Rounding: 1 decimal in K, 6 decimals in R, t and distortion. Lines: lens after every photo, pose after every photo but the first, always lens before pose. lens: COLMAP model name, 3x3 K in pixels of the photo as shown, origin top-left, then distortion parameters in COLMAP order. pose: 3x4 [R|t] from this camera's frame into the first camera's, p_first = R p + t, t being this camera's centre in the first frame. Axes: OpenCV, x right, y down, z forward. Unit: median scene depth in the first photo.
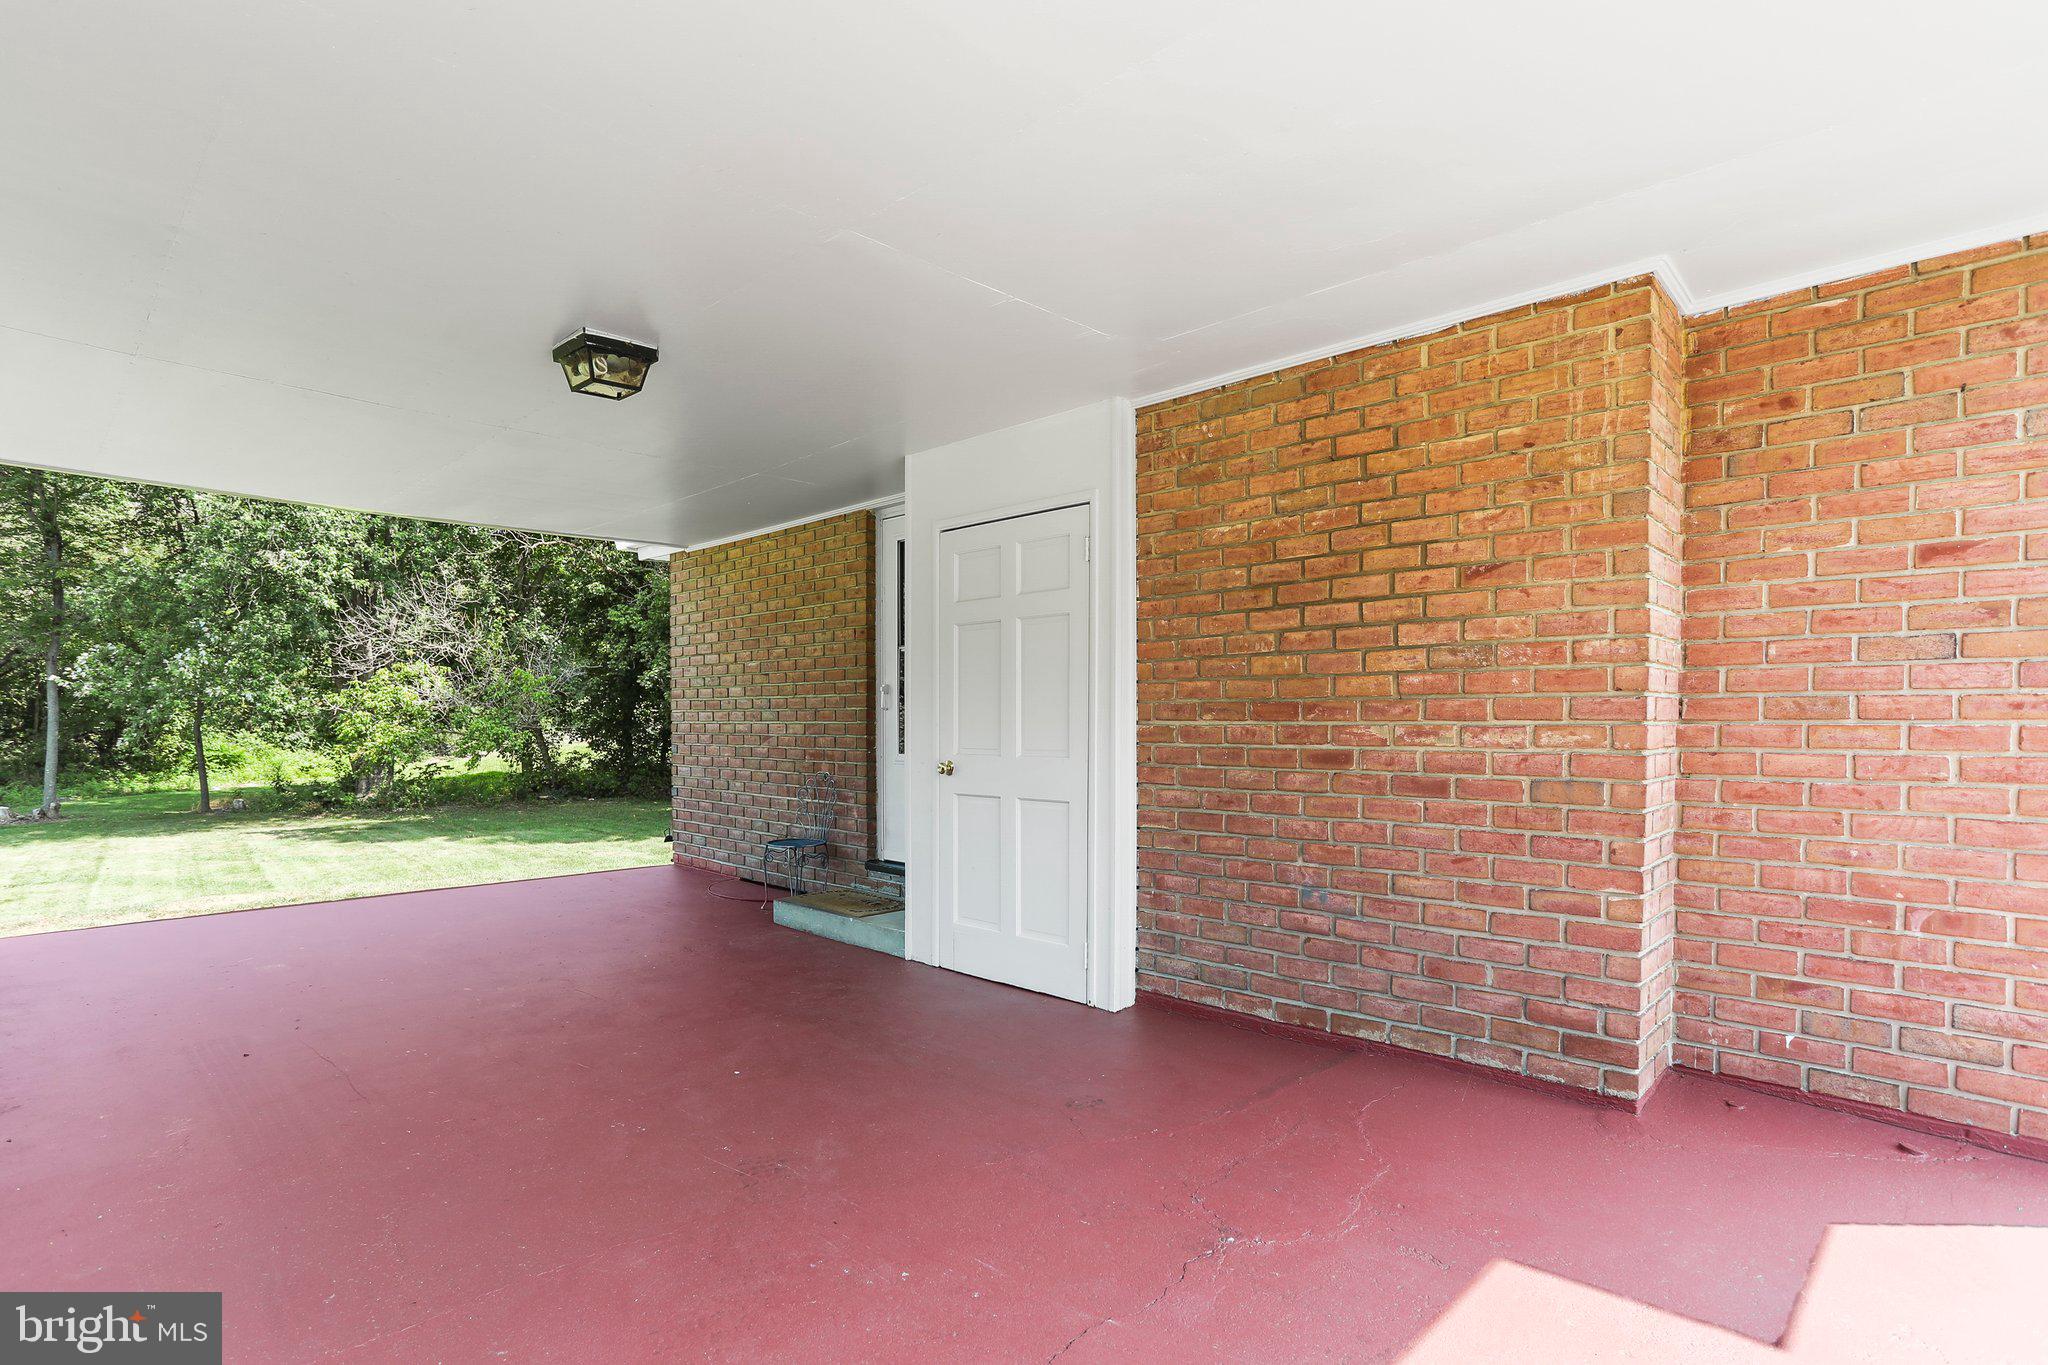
lens RADIAL K [[996.2, 0, 1043.4], [0, 996.2, 735.0], [0, 0, 1]] dist [-0.047186, 0.017418]
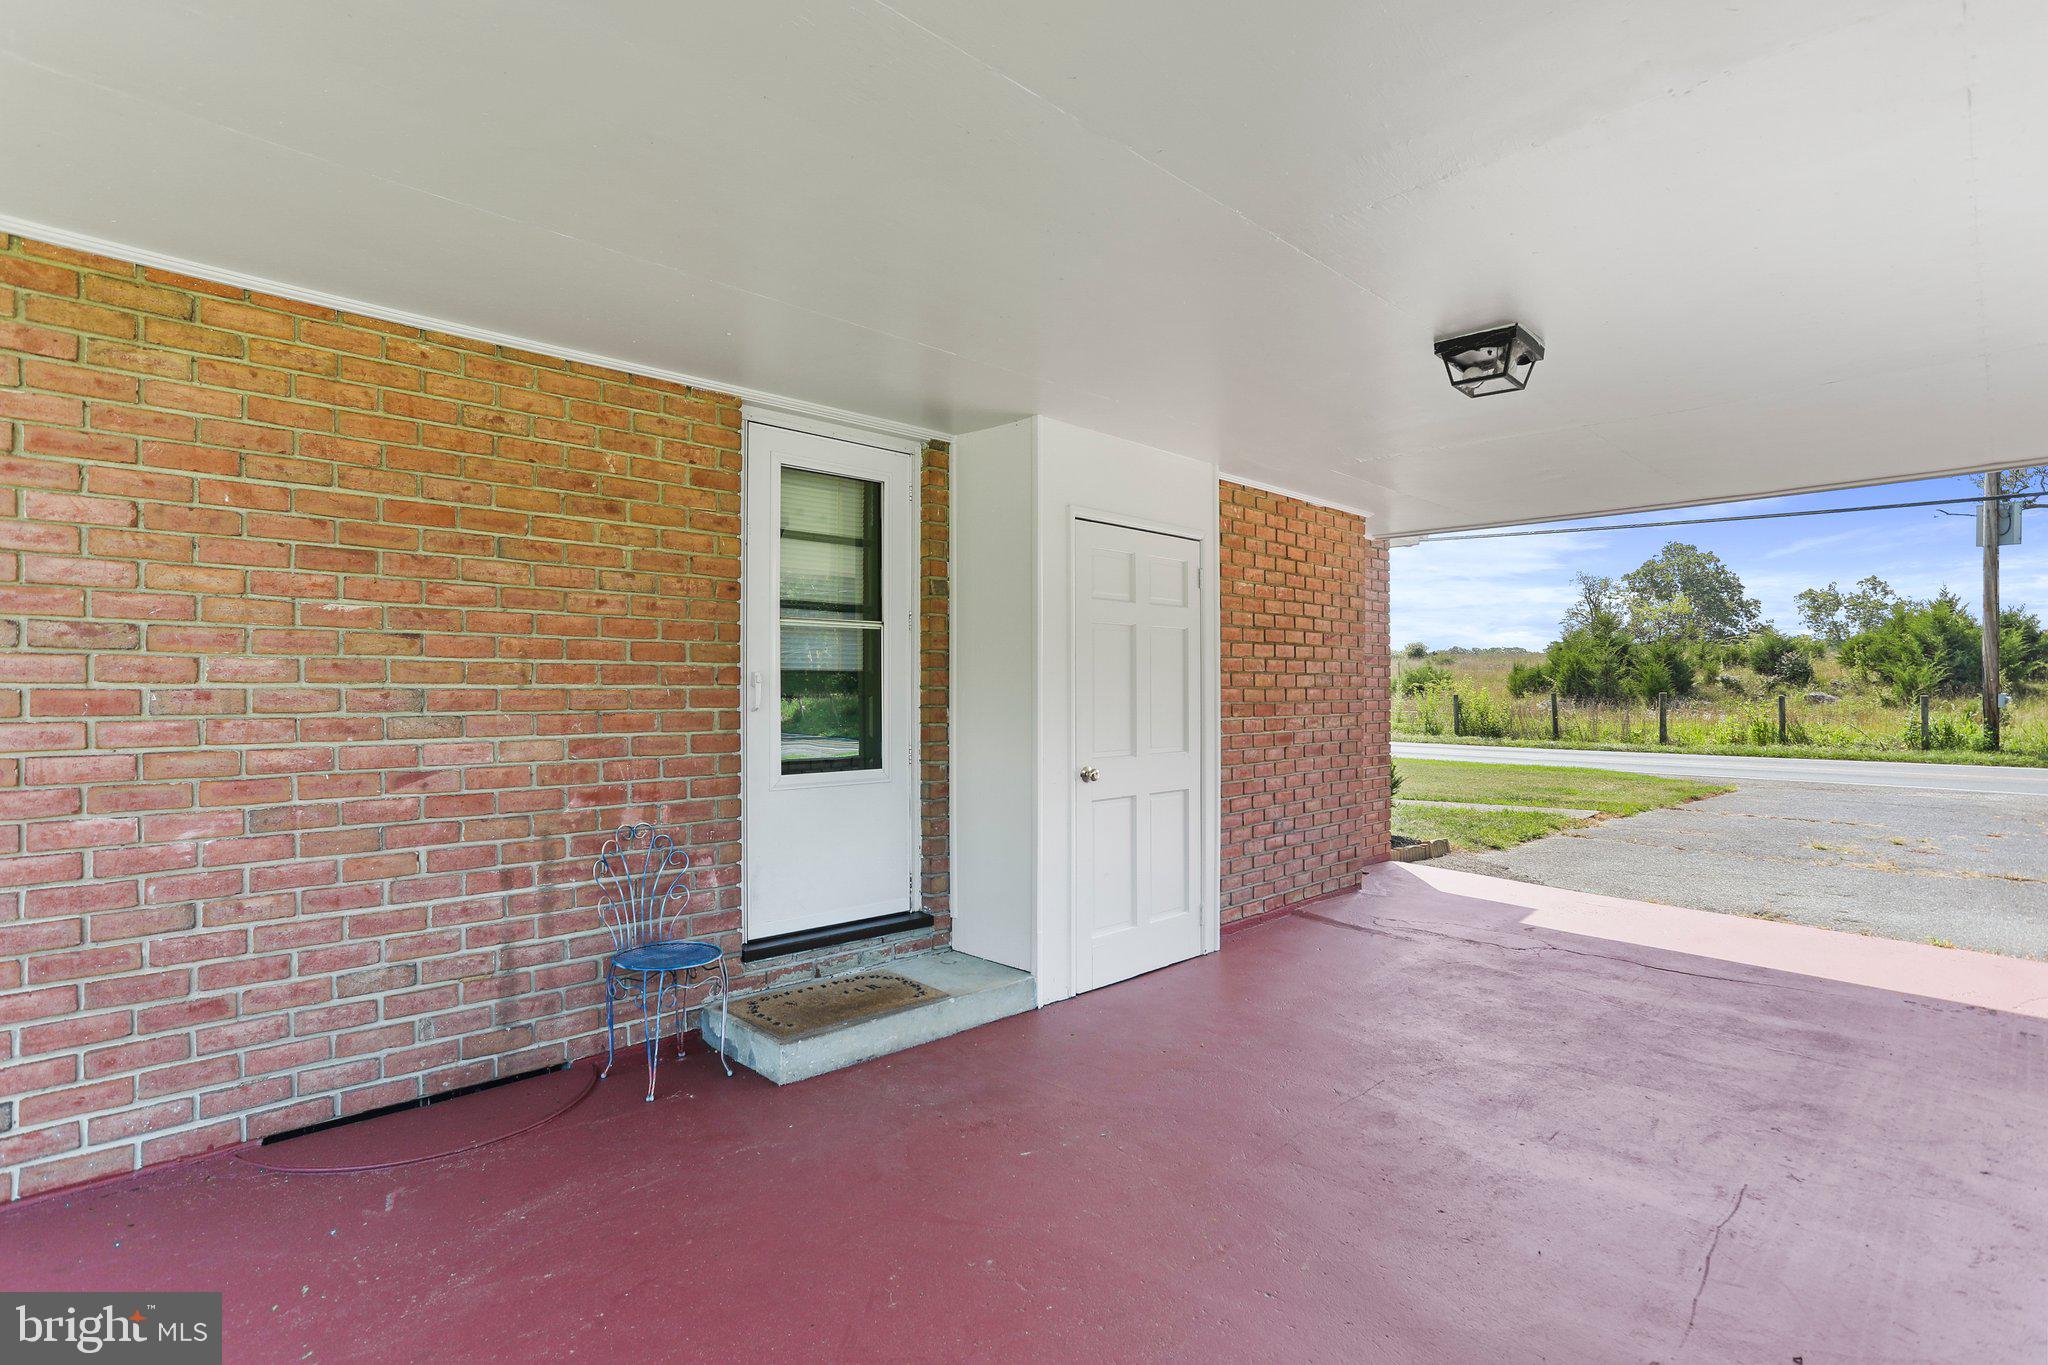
lens RADIAL K [[996.2, 0, 1018.8], [0, 996.2, 671.1], [0, 0, 1]] dist [-0.047186, 0.017418]
pose [[0.049095, 0.019775, 0.998598, -1.249205], [0.014158, 0.999690, -0.020493, -0.055102], [-0.998694, 0.015144, 0.048800, 1.230831]]
